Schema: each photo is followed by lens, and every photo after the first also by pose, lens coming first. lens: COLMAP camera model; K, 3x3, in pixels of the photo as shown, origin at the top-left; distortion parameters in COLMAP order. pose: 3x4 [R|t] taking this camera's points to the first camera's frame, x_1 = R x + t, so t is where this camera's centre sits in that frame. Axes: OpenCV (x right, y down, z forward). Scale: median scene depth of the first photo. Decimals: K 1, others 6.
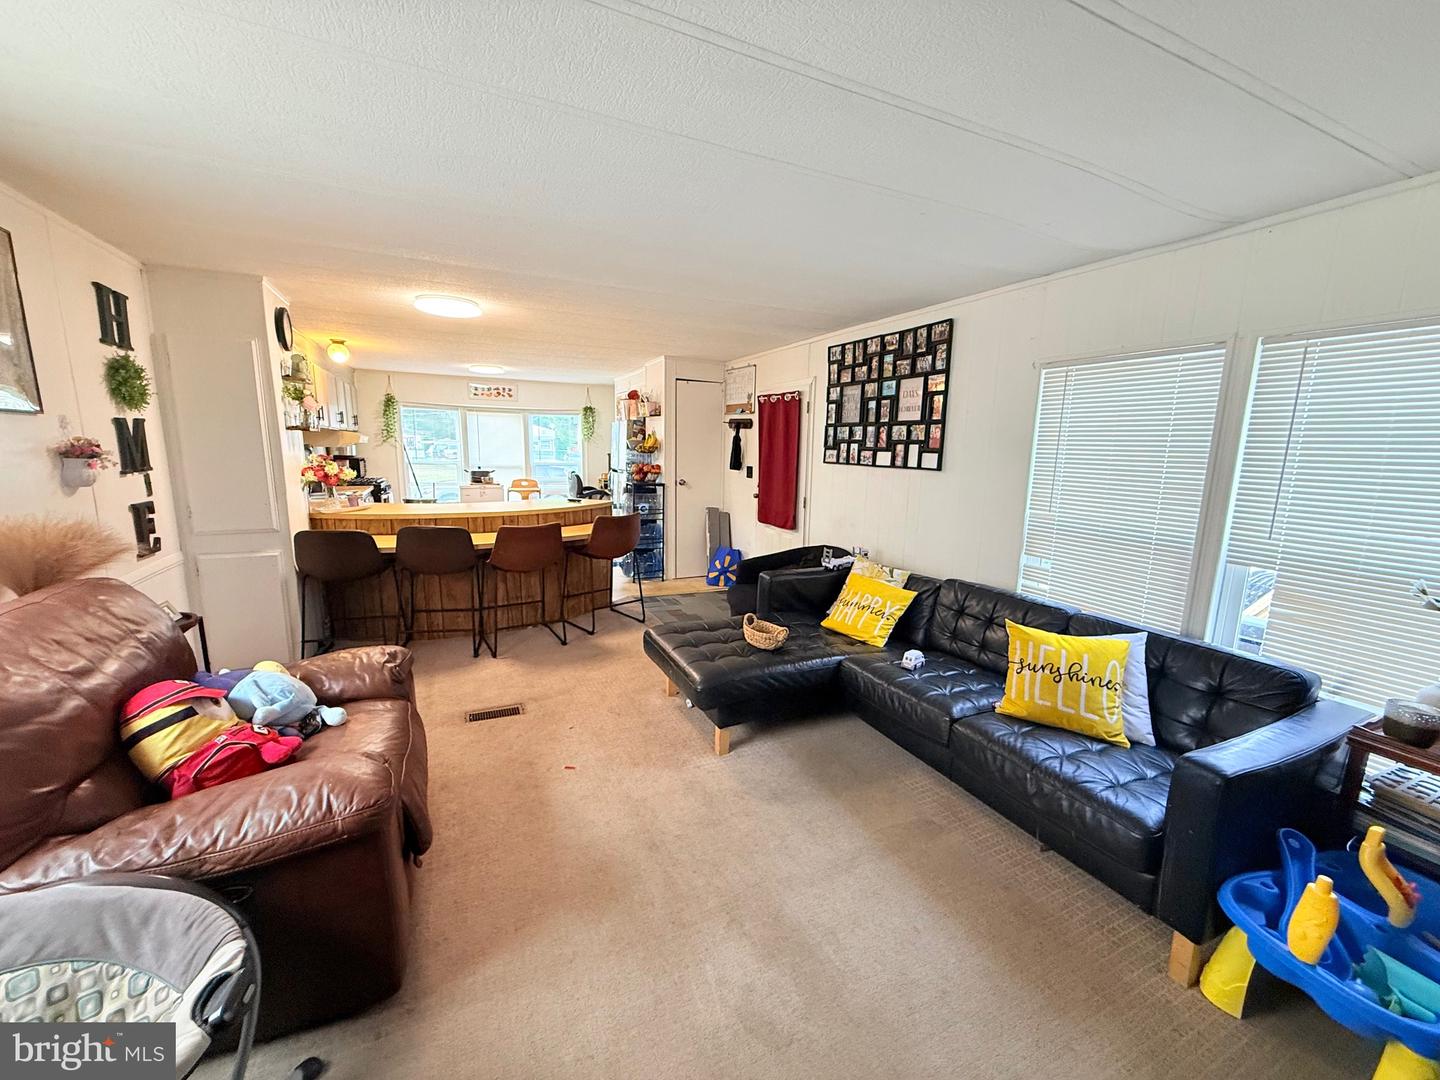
lens RADIAL K [[574.5, 0, 716.4], [0, 574.5, 542.6], [0, 0, 1]] dist [0.005319, -0.000092]
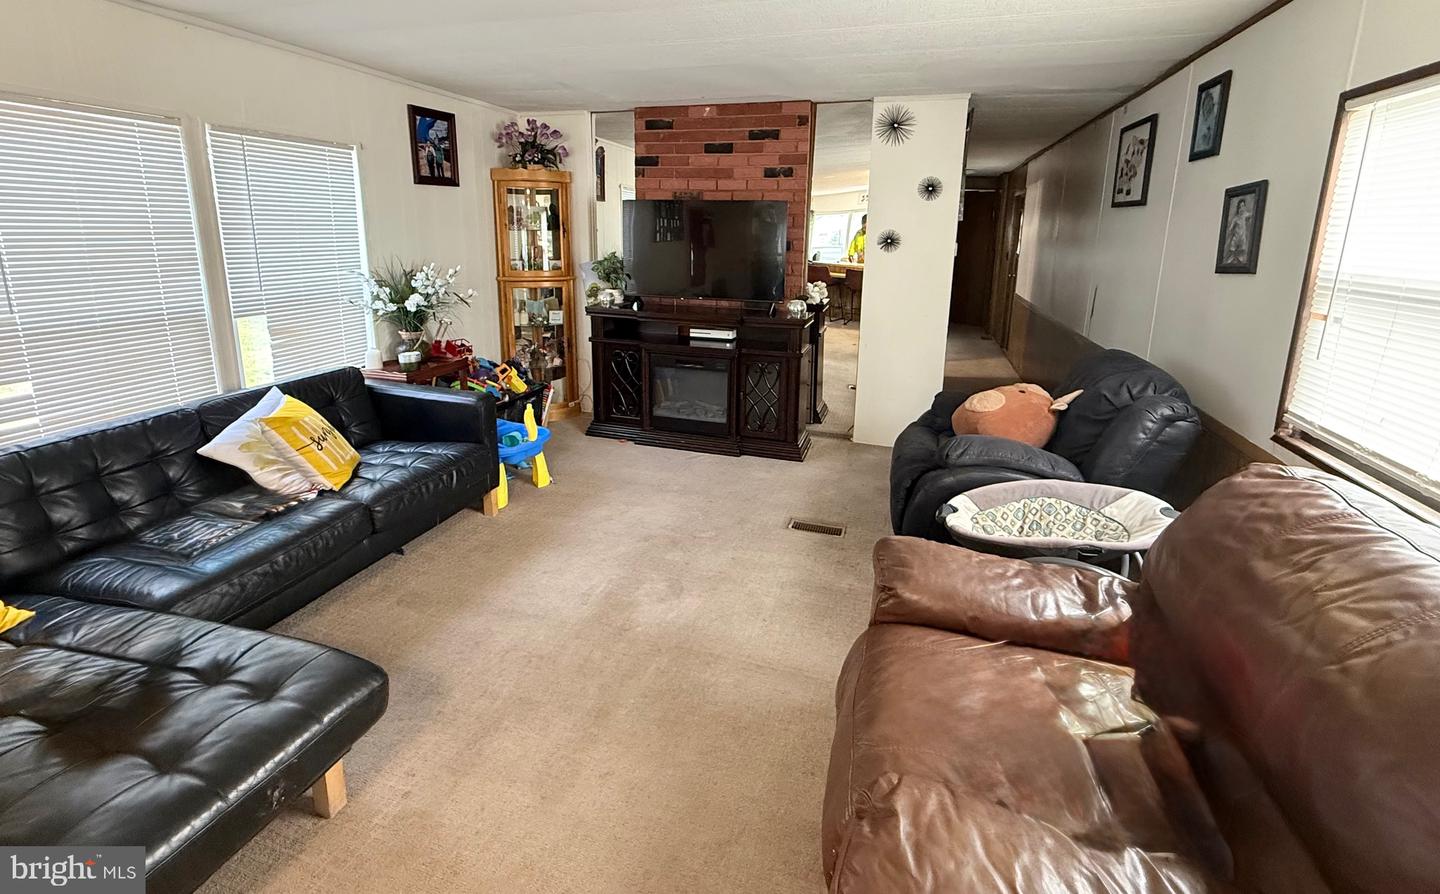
lens RADIAL K [[625.0, 0, 723.7], [0, 625.0, 350.7], [0, 0, 1]] dist [0.000563, -0.000096]
pose [[-0.748424, -0.162152, 0.643093, -0.358900], [0.078684, 0.941094, 0.328863, -0.126679], [-0.658537, 0.296730, -0.691578, 0.651806]]
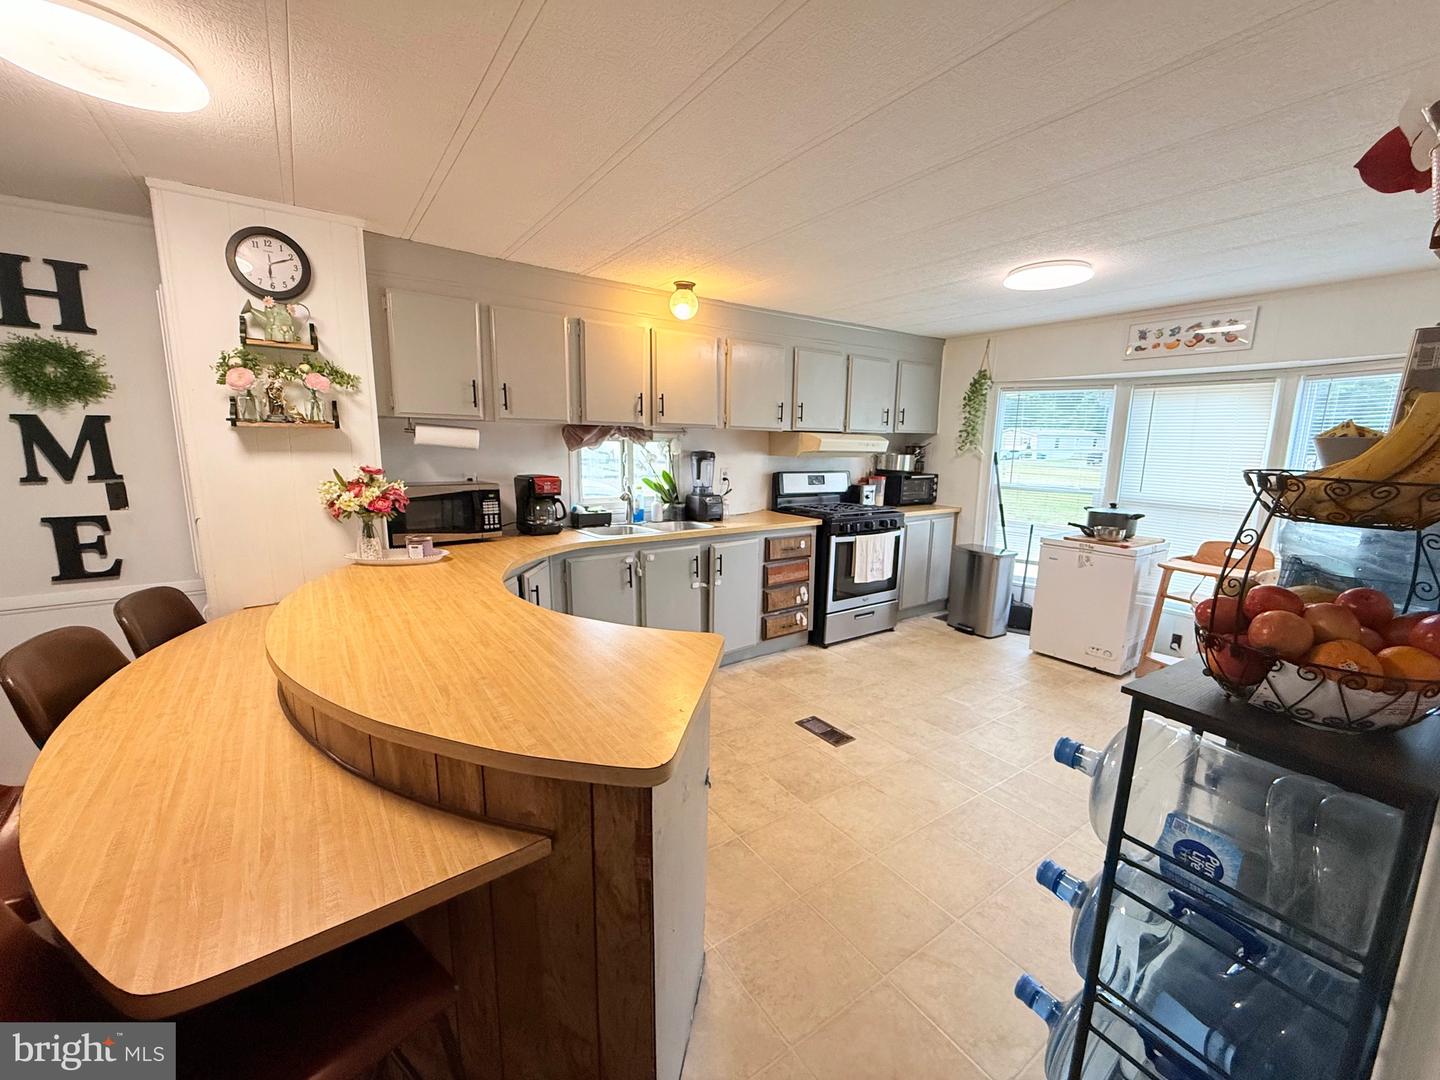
lens RADIAL K [[574.5, 0, 716.6], [0, 574.5, 542.4], [0, 0, 1]] dist [0.005319, -0.000092]
pose [[0.183669, 0.154589, -0.970756, -0.005649], [-0.172635, 0.977280, 0.122965, -0.193692], [0.967710, 0.145002, 0.206184, 1.129441]]
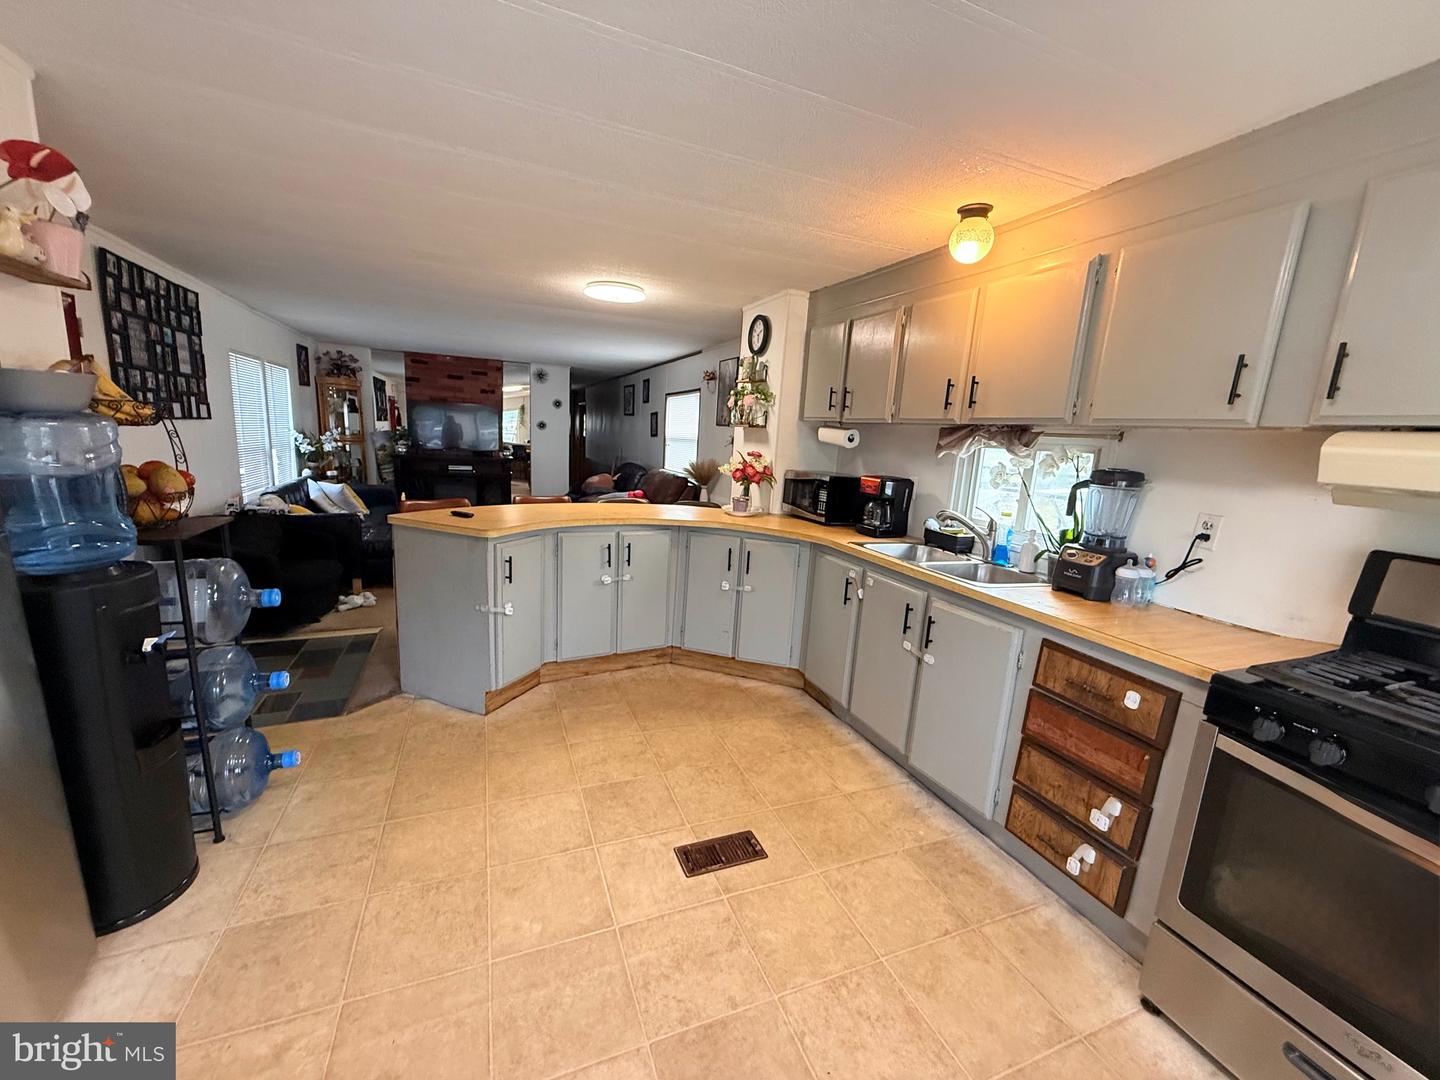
lens RADIAL K [[574.5, 0, 720.3], [0, 574.5, 542.6], [0, 0, 1]] dist [0.005319, -0.000092]
pose [[-0.996754, -0.079506, 0.012627, -0.588535], [-0.070202, 0.935229, 0.347014, -0.307012], [-0.039398, 0.345001, -0.937775, 1.767641]]
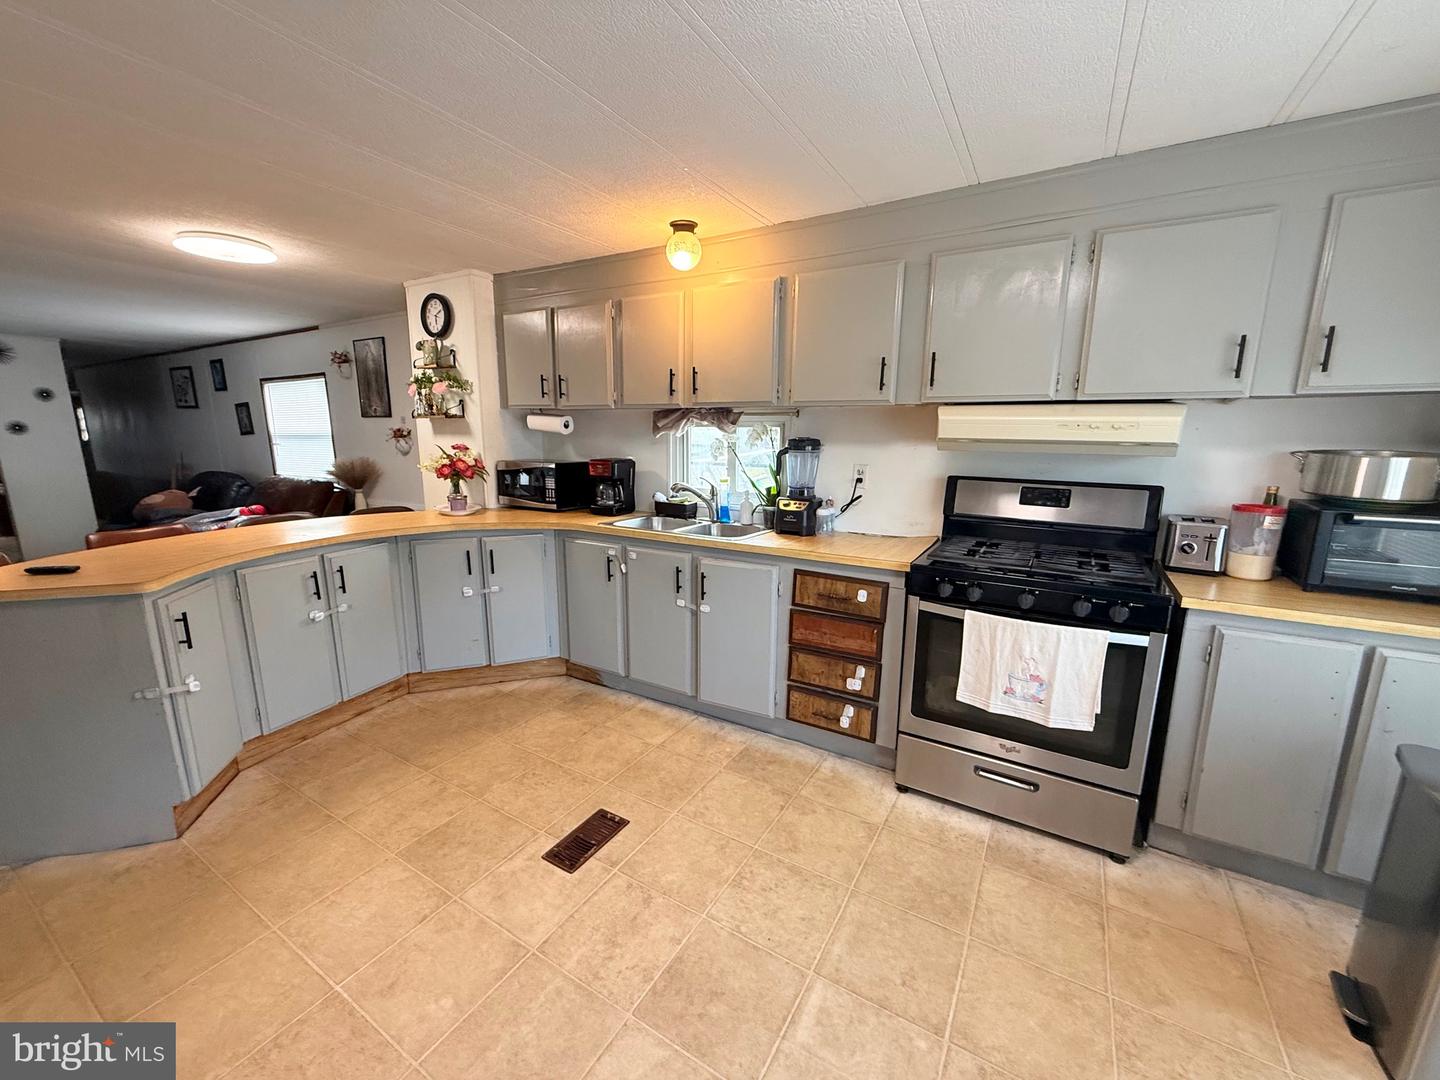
lens RADIAL K [[574.5, 0, 716.0], [0, 574.5, 541.8], [0, 0, 1]] dist [0.005319, -0.000092]
pose [[-0.818754, 0.091093, -0.566872, -0.445024], [-0.113664, 0.942075, 0.315555, -0.303735], [0.562781, 0.322794, -0.760974, 1.759739]]
